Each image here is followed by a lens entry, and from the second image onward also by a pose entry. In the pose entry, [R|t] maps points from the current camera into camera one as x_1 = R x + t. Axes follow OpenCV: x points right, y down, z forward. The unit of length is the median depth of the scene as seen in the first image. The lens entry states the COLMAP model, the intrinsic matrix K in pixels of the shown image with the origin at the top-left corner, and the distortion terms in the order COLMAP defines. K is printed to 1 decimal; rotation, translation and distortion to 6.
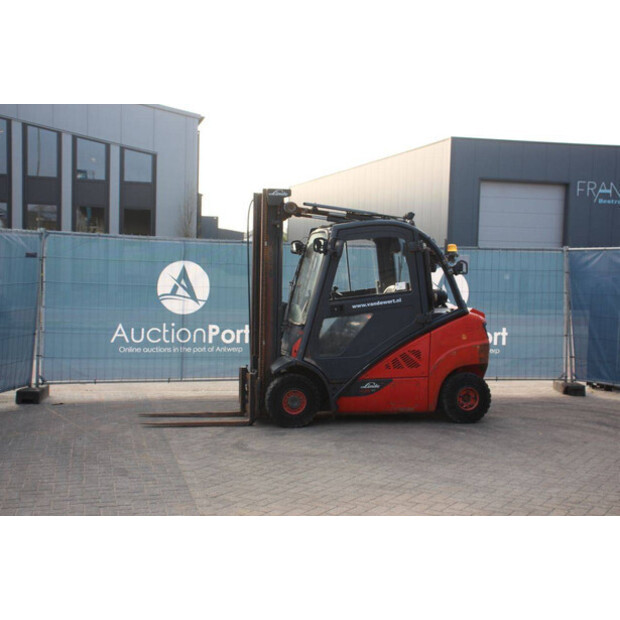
lens RADIAL K [[890.6, 0, 310.0], [0, 890.6, 310.0], [0, 0, 1]] dist [0.057109, 0.082589]
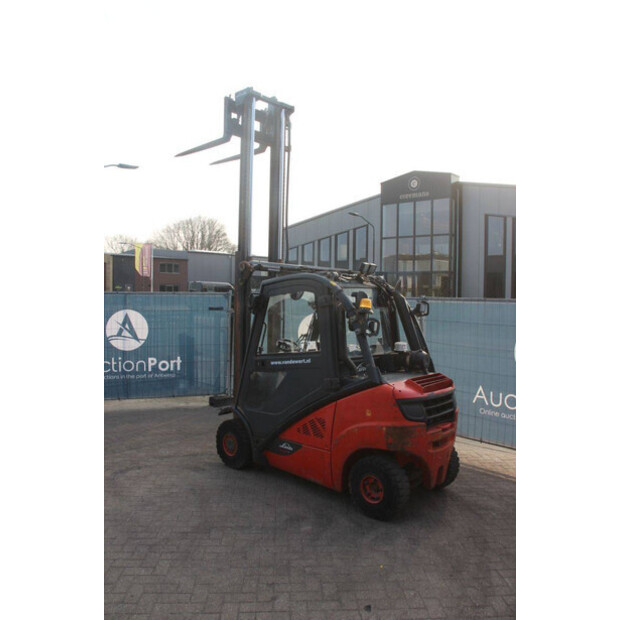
lens RADIAL K [[508.3, 0, 310.0], [0, 508.3, 310.0], [0, 0, 1]] dist [-0.180048, 0.157724]
pose [[0.562122, 0.007110, -0.827024, 0.518260], [-0.047606, 0.998583, -0.023773, -0.049525], [0.825683, 0.052735, 0.561664, 0.694221]]
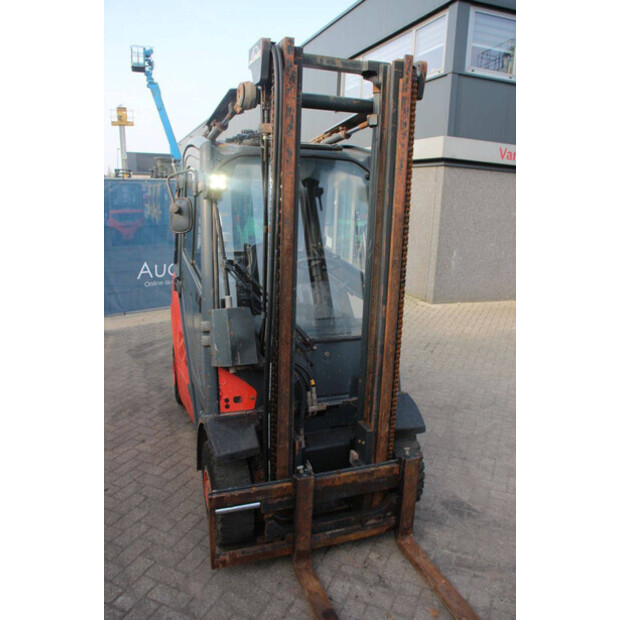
lens RADIAL K [[508.3, 0, 310.0], [0, 508.3, 310.0], [0, 0, 1]] dist [-0.180048, 0.157724]
pose [[-0.115335, -0.248640, 0.961705, -0.293173], [0.017469, 0.967508, 0.252235, -0.075205], [-0.993173, 0.045892, -0.107244, 1.042197]]
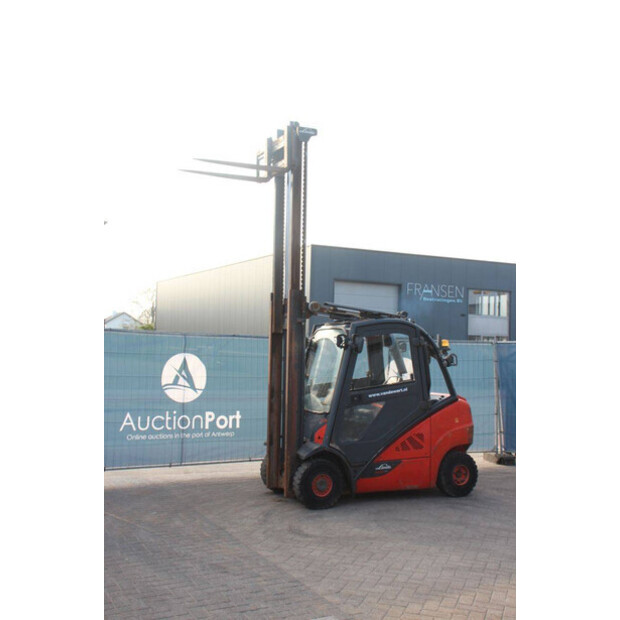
lens RADIAL K [[737.0, 0, 310.0], [0, 737.0, 310.0], [0, 0, 1]] dist [-0.010512, 0.030194]
pose [[0.977741, 0.009565, 0.209598, -0.212382], [0.011507, 0.995012, -0.099086, -0.019558], [-0.209501, 0.099292, 0.972754, 0.102045]]
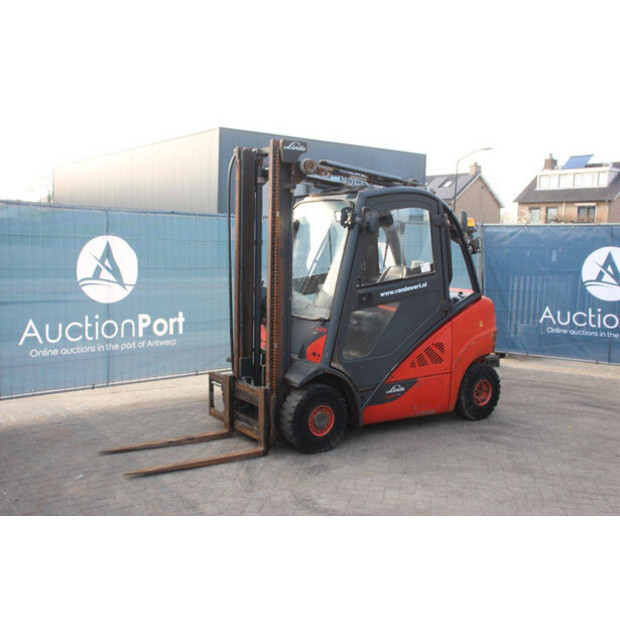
lens RADIAL K [[676.8, 0, 310.0], [0, 676.8, 310.0], [0, 0, 1]] dist [-0.032854, 0.028731]
pose [[0.933525, -0.037686, 0.356527, -0.222293], [0.016005, 0.997849, 0.063570, -0.028762], [-0.358156, -0.053638, 0.932120, 0.438923]]
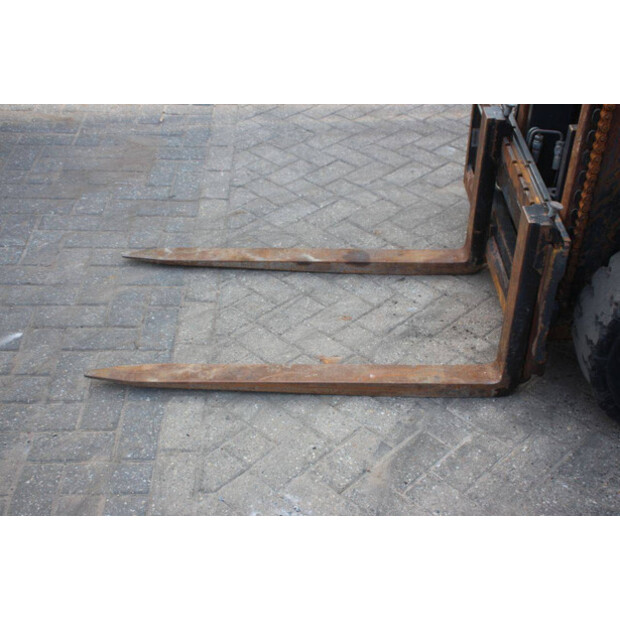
lens RADIAL K [[890.6, 0, 310.0], [0, 890.6, 310.0], [0, 0, 1]] dist [0.057109, 0.082589]
pose [[0.974121, 0.125435, -0.188028, -0.072633], [-0.002201, 0.837105, 0.547038, -0.032036], [0.226017, -0.532467, 0.815718, 0.758332]]
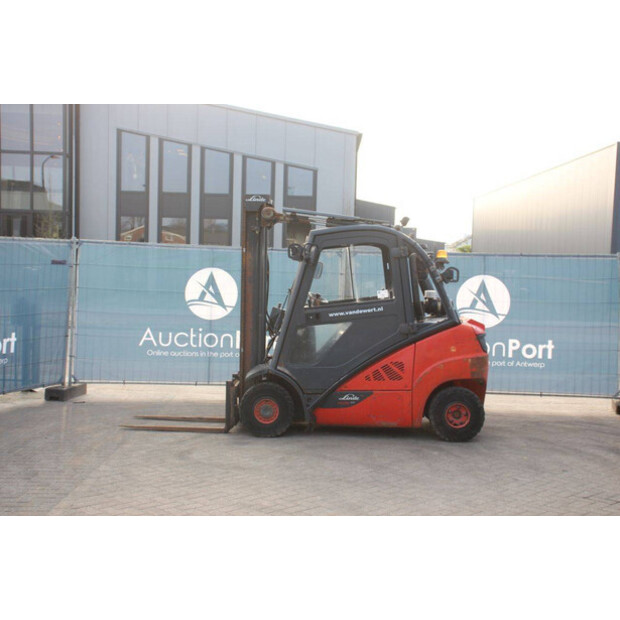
lens RADIAL K [[828.6, 0, 310.0], [0, 828.6, 310.0], [0, 0, 1]] dist [0.042561, 0.047821]
pose [[0.968401, 0.013879, -0.249012, 0.242839], [-0.015586, 0.999867, -0.004887, -0.004281], [0.248911, 0.008614, 0.968488, 0.120437]]
